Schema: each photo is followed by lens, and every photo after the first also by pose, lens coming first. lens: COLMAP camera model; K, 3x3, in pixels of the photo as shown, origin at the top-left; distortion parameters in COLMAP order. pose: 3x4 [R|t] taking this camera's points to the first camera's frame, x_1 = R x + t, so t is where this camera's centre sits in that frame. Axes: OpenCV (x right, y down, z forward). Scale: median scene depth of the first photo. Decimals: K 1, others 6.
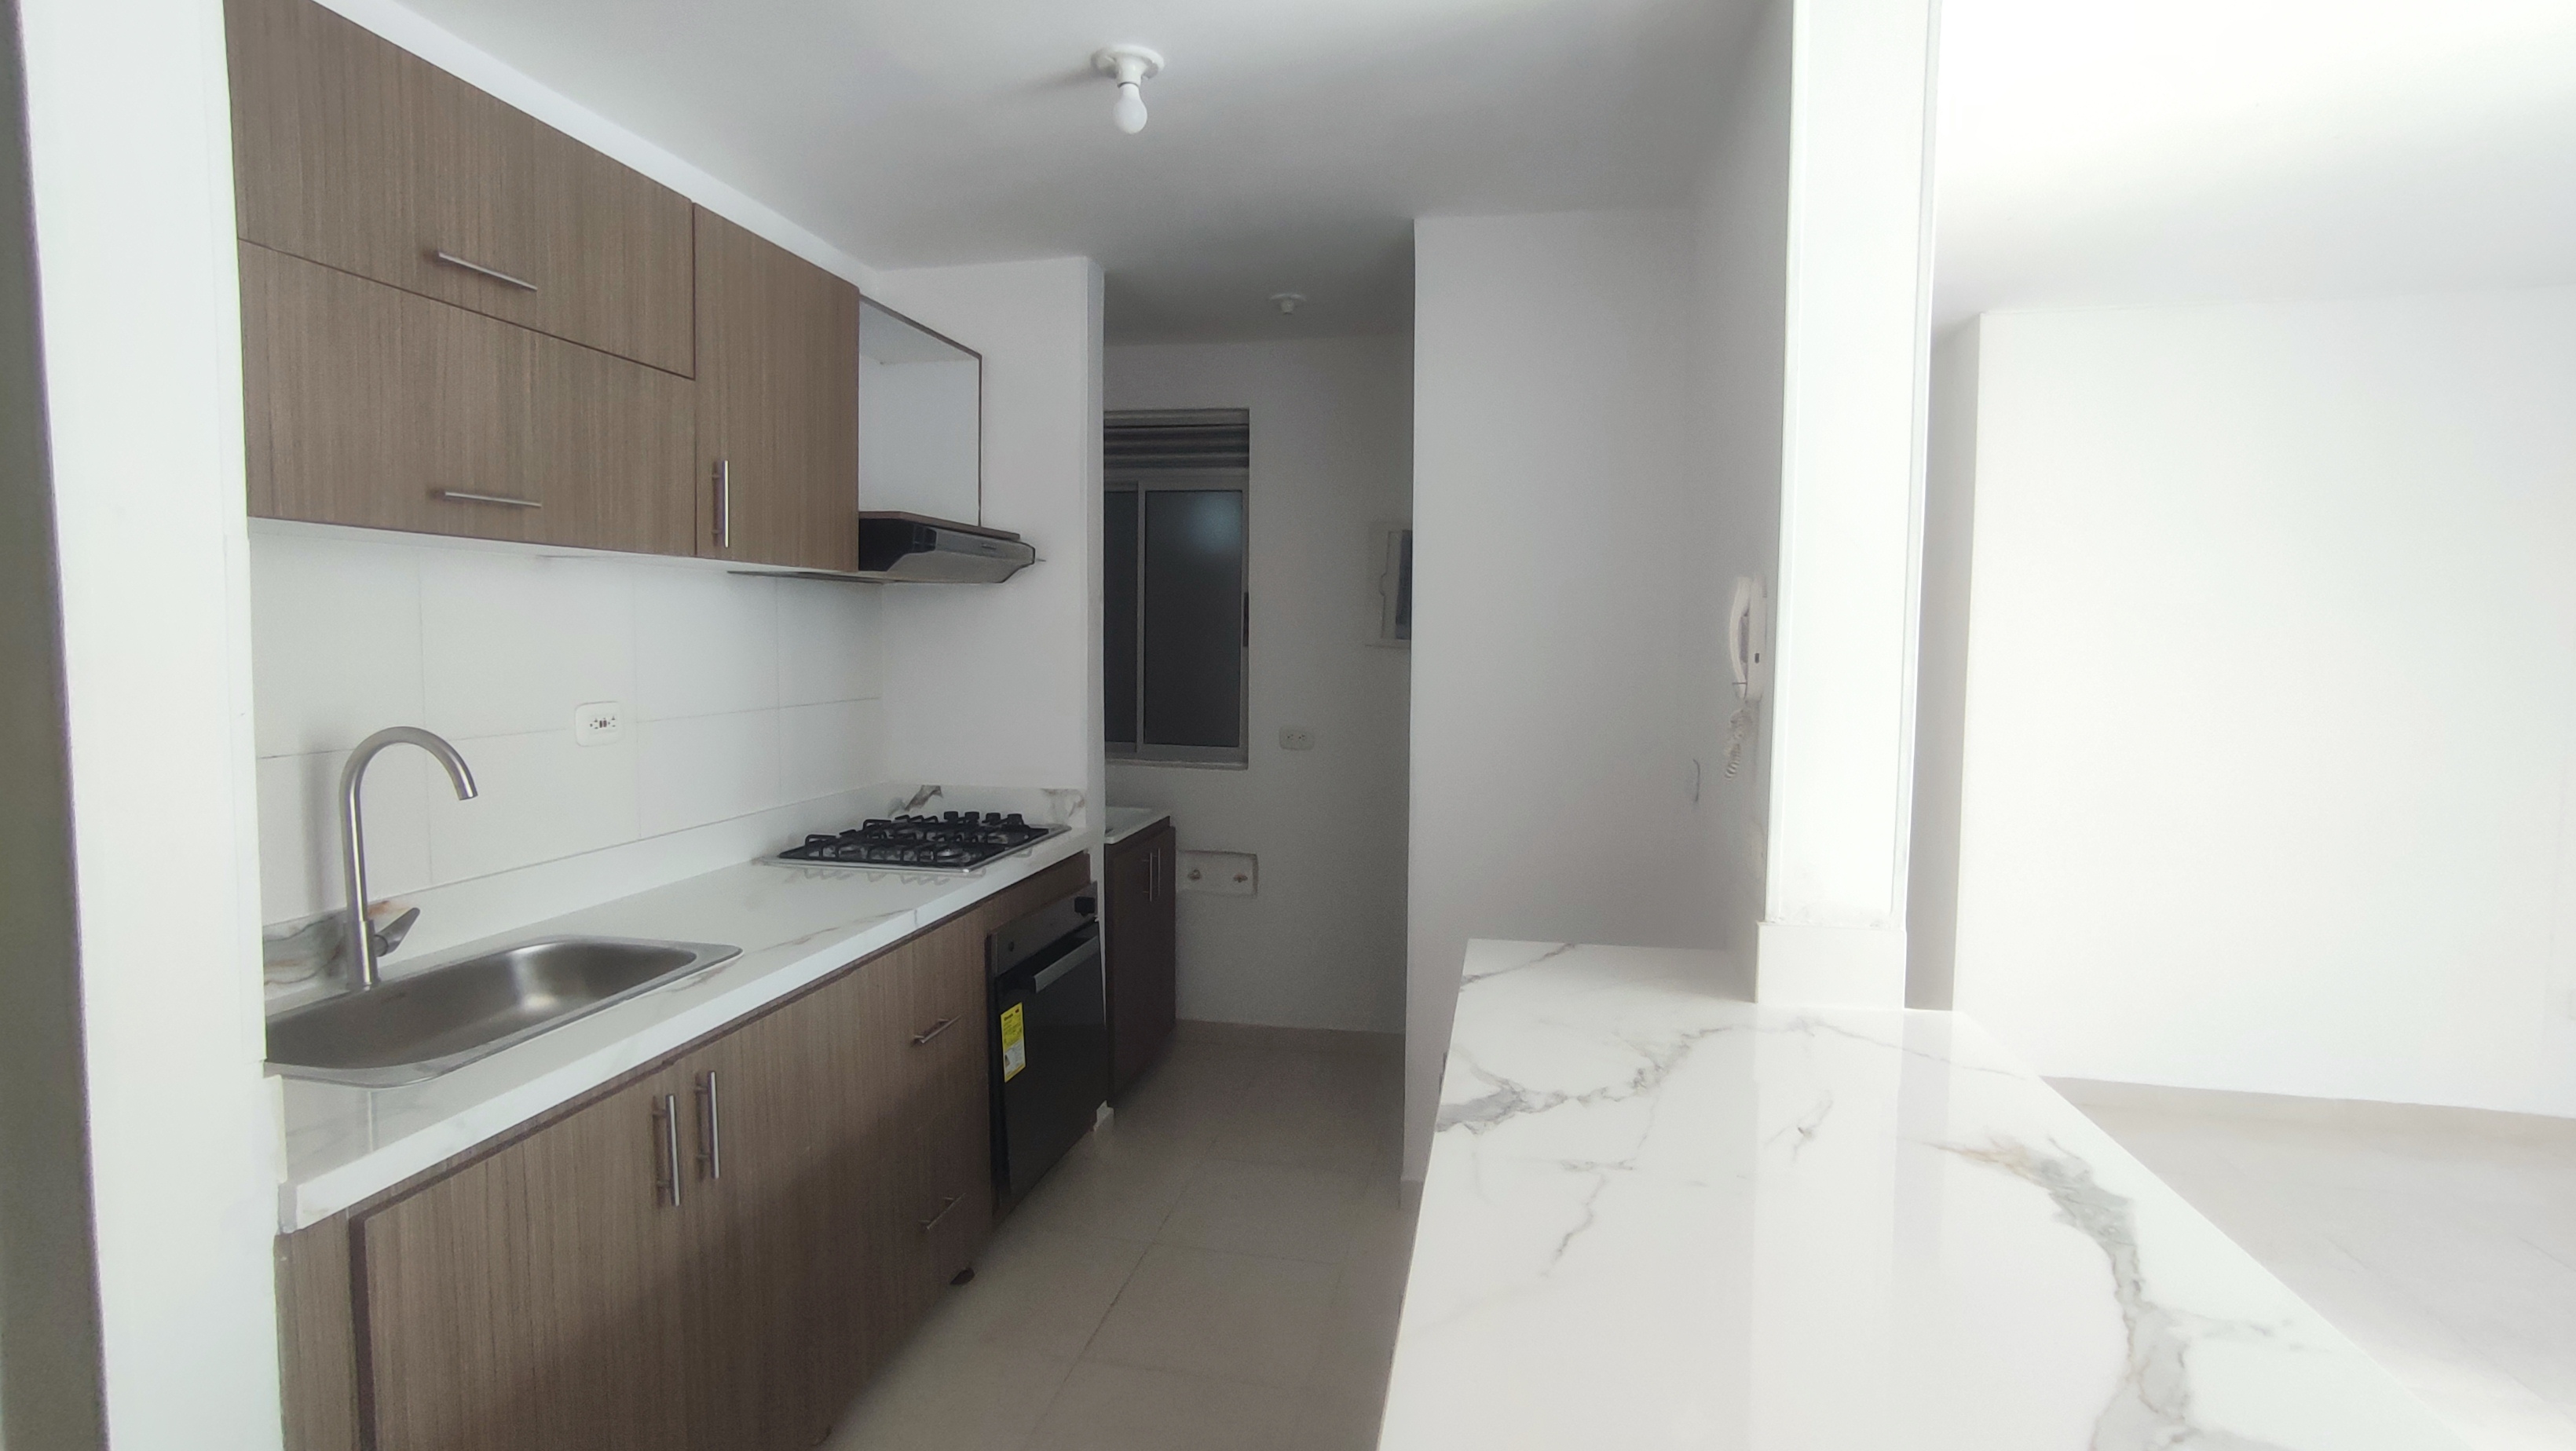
lens RADIAL K [[1168.0, 0, 1288.0], [0, 1168.0, 725.5], [0, 0, 1]] dist [-0.003355, 0.000215]
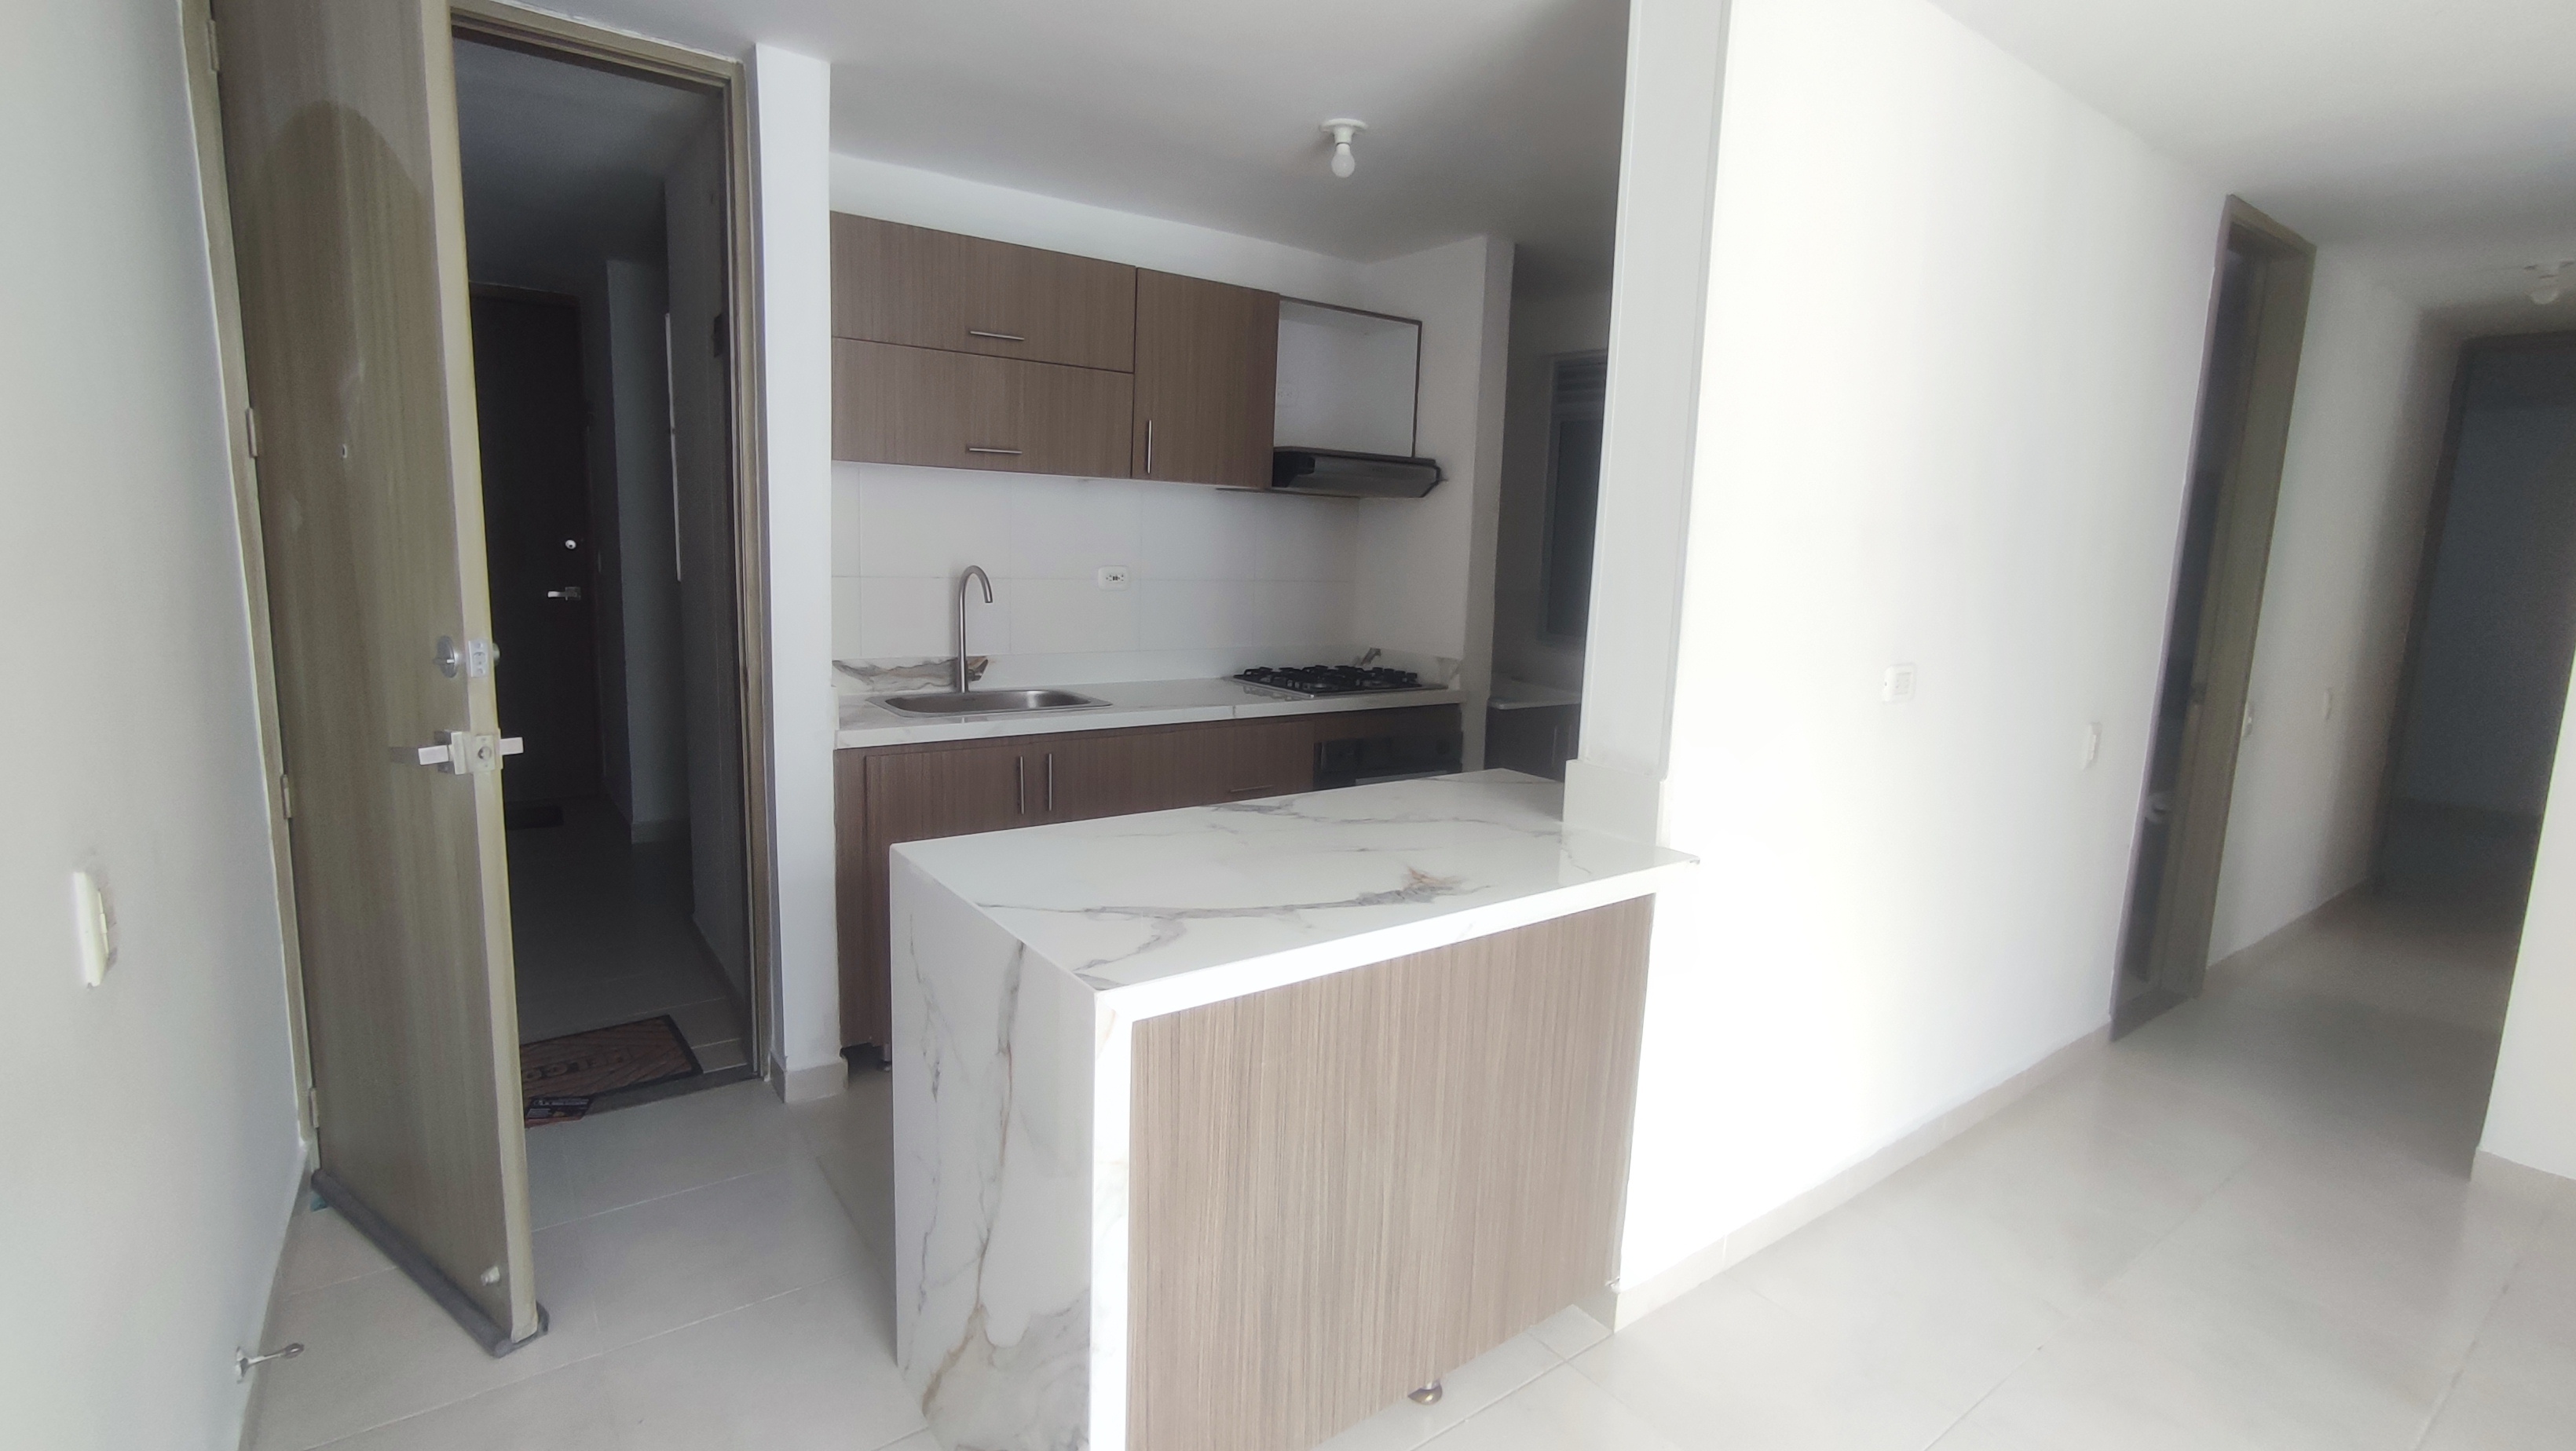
lens RADIAL K [[1168.0, 0, 1288.0], [0, 1168.0, 725.5], [0, 0, 1]] dist [-0.003355, 0.000215]
pose [[0.743040, 0.128873, -0.656722, 0.702250], [-0.085412, 0.991521, 0.097934, 0.021941], [0.663775, -0.016677, 0.747747, -0.111008]]
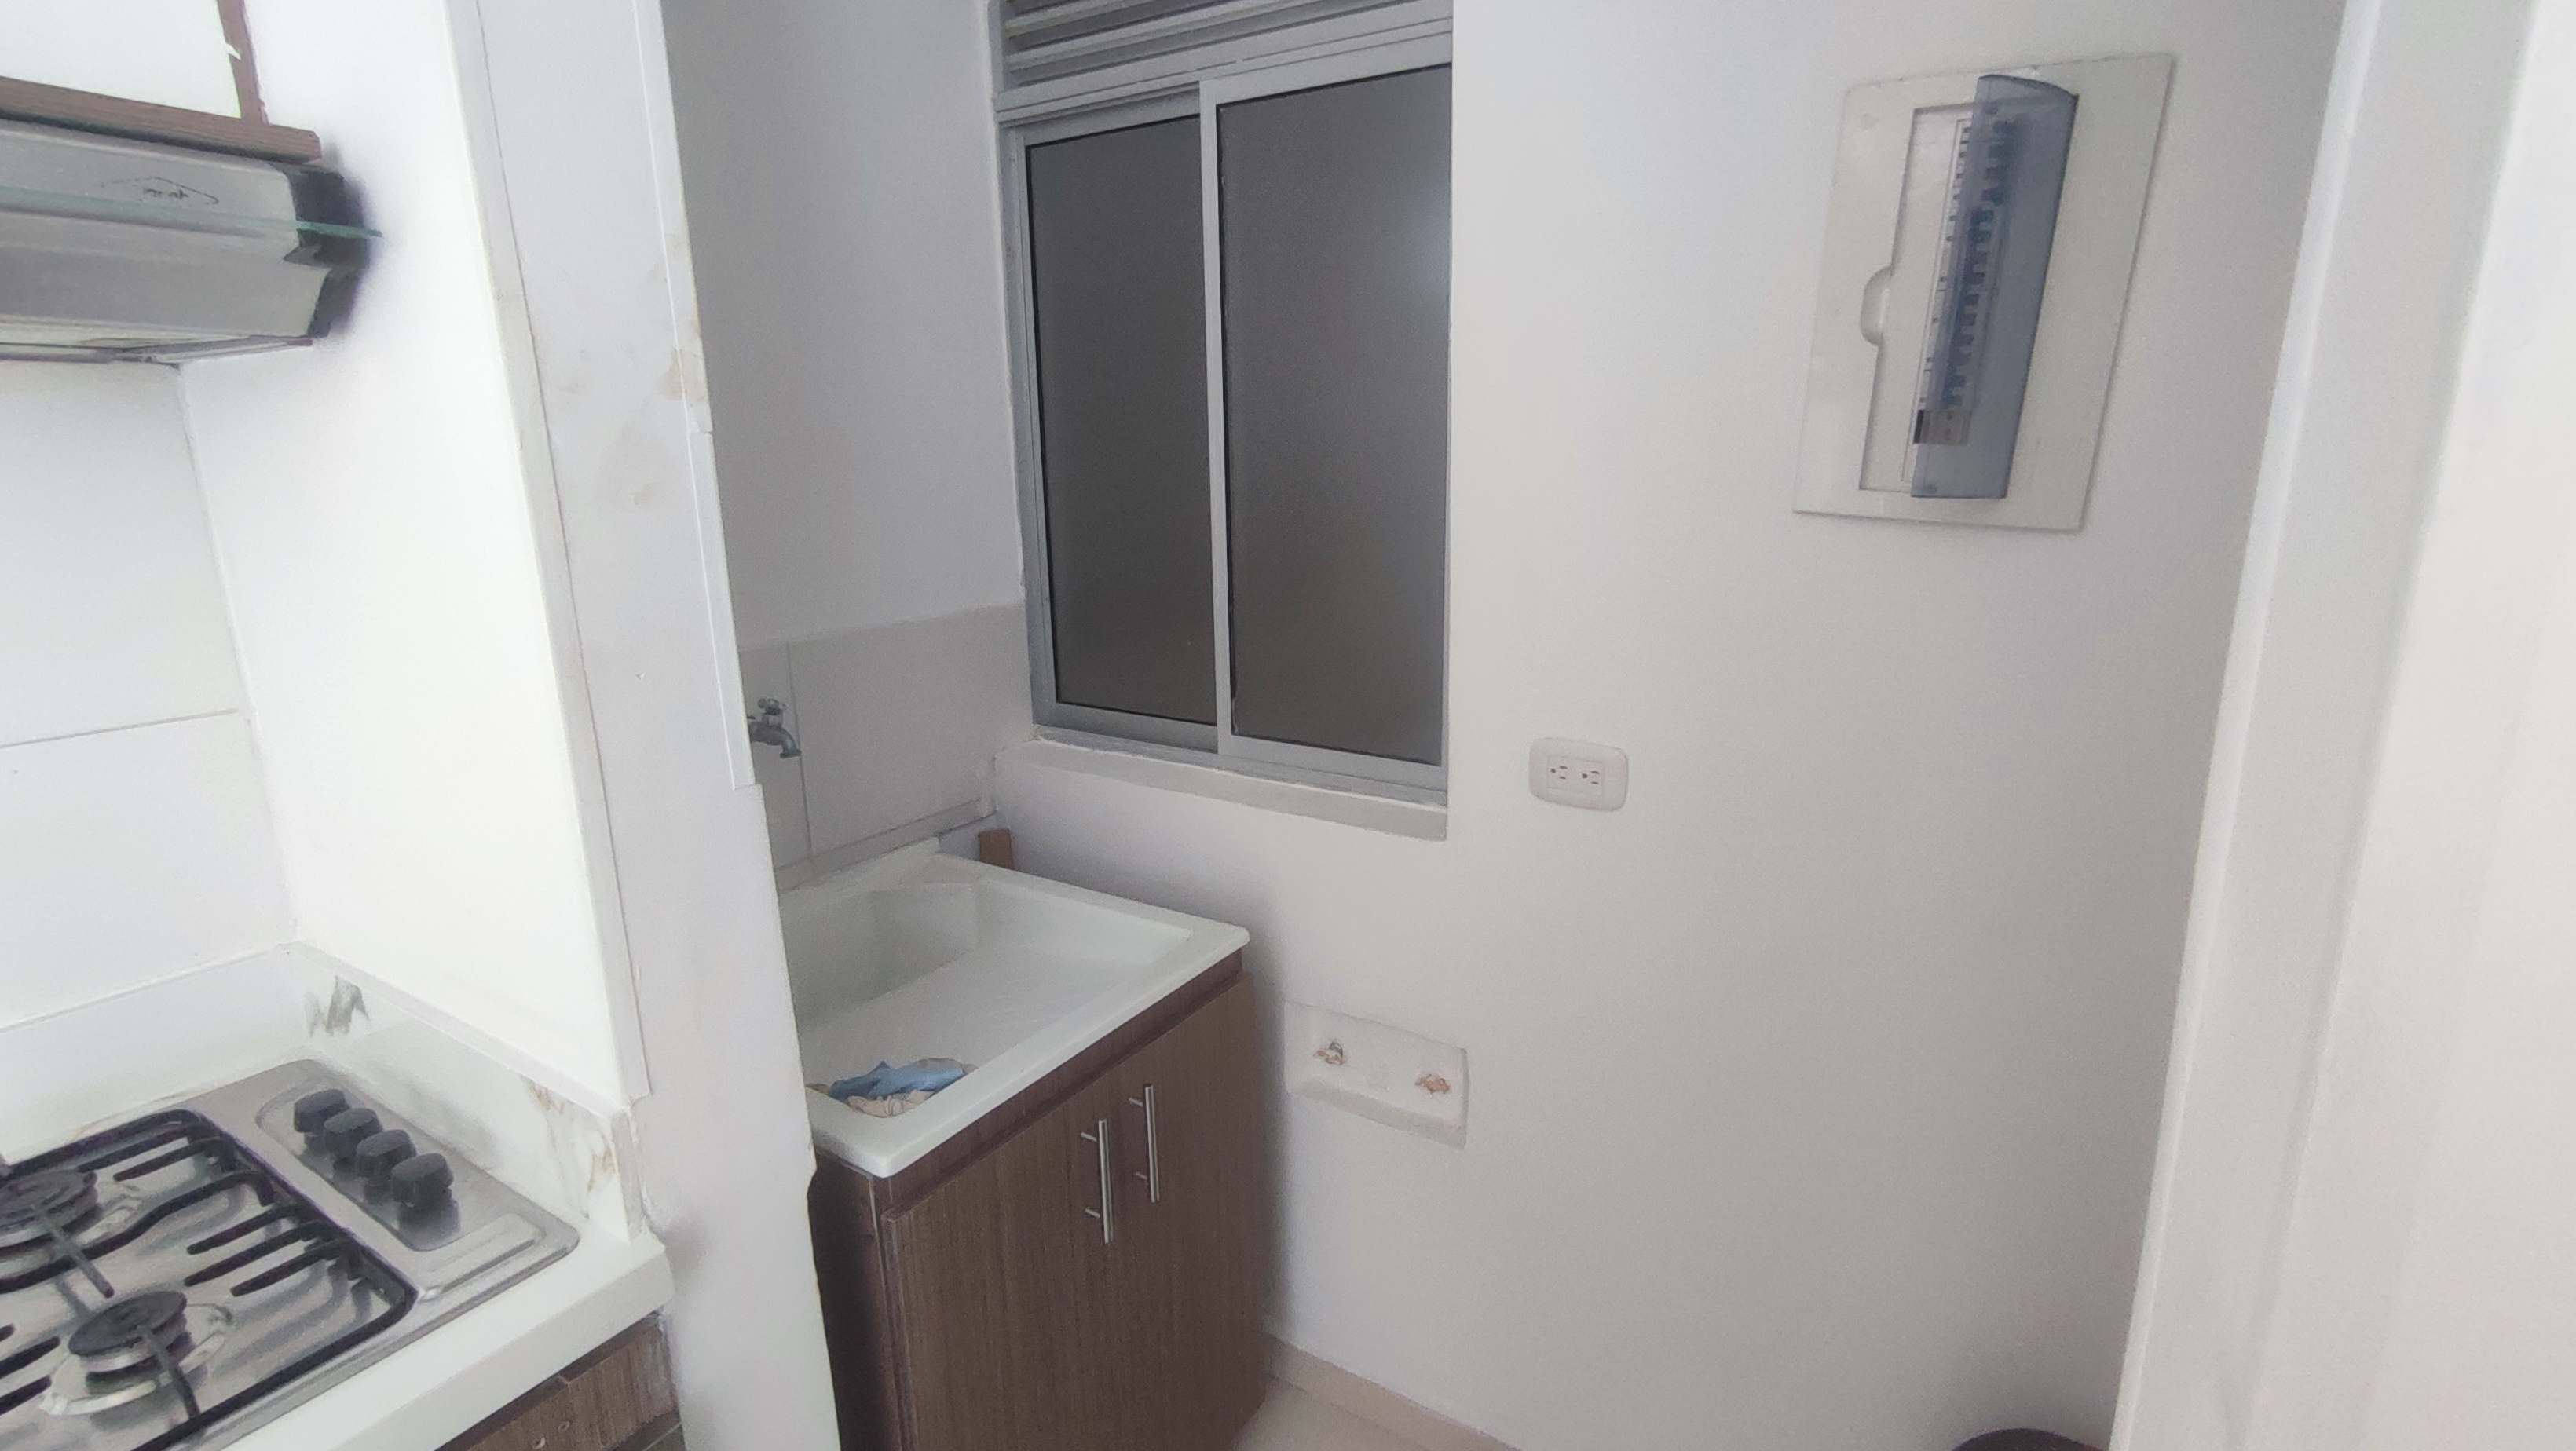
lens RADIAL K [[1168.0, 0, 1288.0], [0, 1168.0, 725.5], [0, 0, 1]] dist [-0.003355, 0.000215]
pose [[0.937811, 0.062365, -0.341499, 0.077967], [-0.008678, 0.987635, 0.156533, -0.103283], [0.347039, -0.143835, 0.926755, 1.074145]]
